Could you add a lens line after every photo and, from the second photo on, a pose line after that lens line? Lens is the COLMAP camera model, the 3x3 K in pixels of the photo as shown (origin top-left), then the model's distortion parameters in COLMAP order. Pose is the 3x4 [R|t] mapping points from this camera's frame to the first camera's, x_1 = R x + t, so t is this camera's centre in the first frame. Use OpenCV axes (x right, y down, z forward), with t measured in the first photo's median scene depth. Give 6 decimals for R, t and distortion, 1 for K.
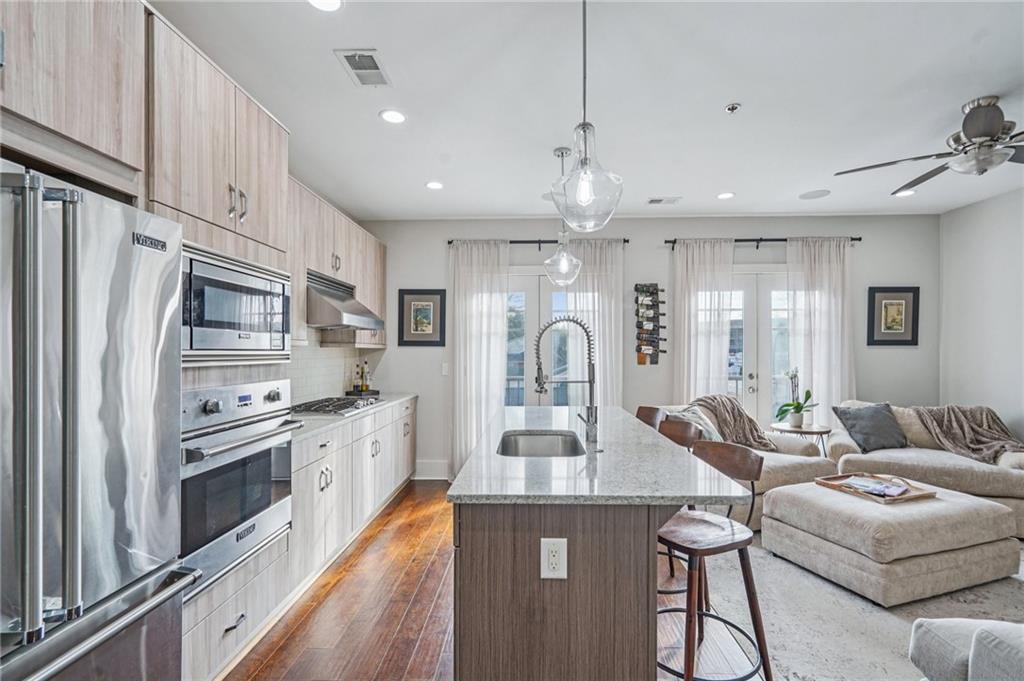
lens RADIAL K [[479.8, 0, 508.1], [0, 479.8, 350.0], [0, 0, 1]] dist [-0.001601, -0.000453]
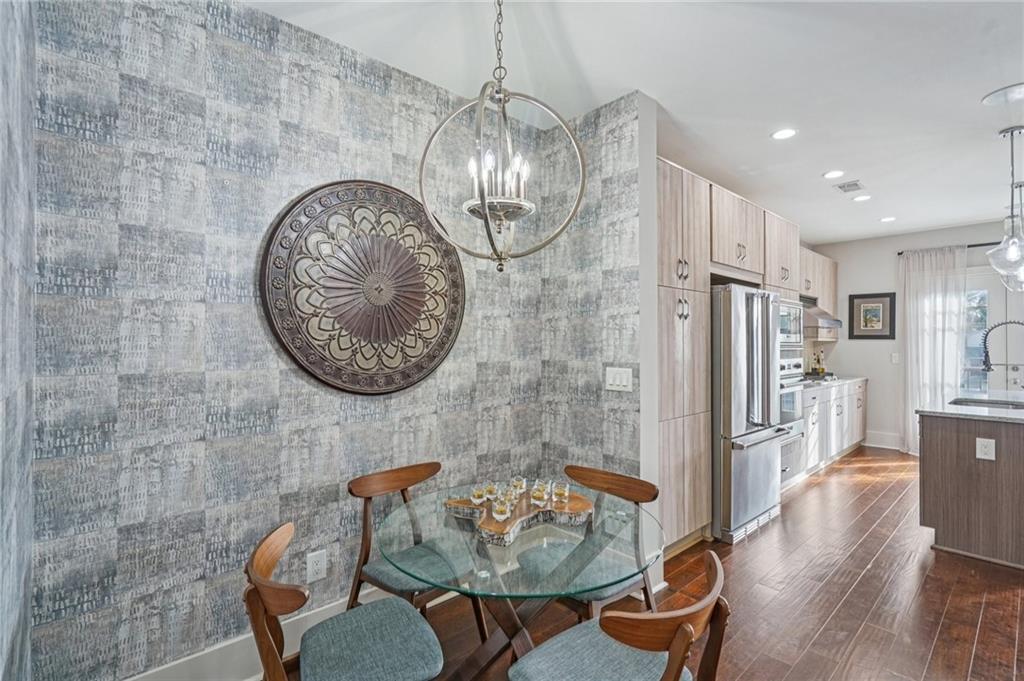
lens RADIAL K [[479.8, 0, 513.3], [0, 479.8, 339.0], [0, 0, 1]] dist [-0.001601, -0.000453]
pose [[0.713864, -0.005059, -0.700267, 0.028495], [0.000783, 0.999979, -0.006426, -0.001639], [0.700284, 0.004039, 0.713853, -0.554459]]
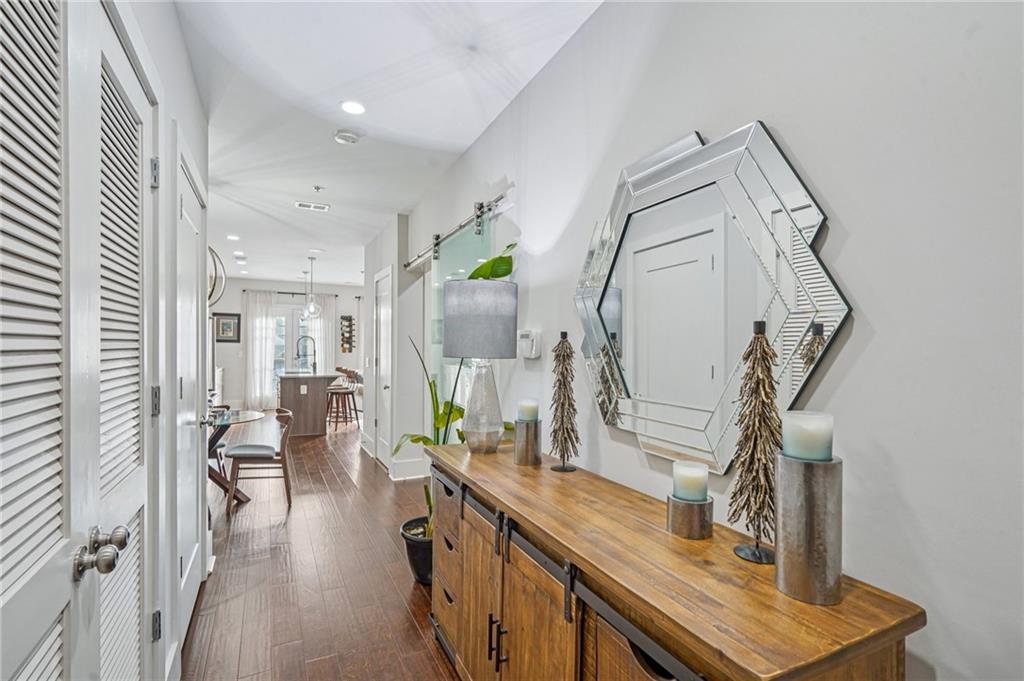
lens RADIAL K [[479.8, 0, 516.8], [0, 479.8, 355.2], [0, 0, 1]] dist [-0.001601, -0.000453]
pose [[0.861213, 0.003166, 0.508235, -0.157105], [-0.012889, 0.999795, 0.015612, -0.002099], [-0.508081, -0.019996, 0.861077, -1.303627]]
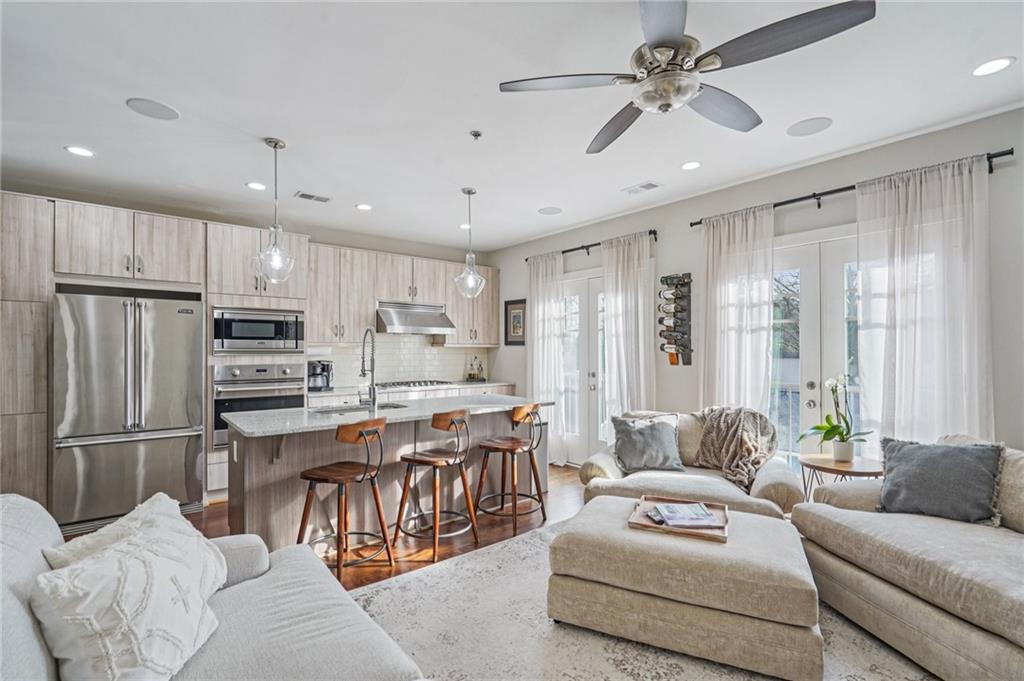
lens RADIAL K [[479.8, 0, 511.1], [0, 479.8, 343.8], [0, 0, 1]] dist [-0.001601, -0.000453]
pose [[0.643207, -0.006472, -0.765665, 0.787387], [-0.000331, 0.999962, -0.008730, -0.001372], [0.765692, 0.005868, 0.643181, 0.190979]]
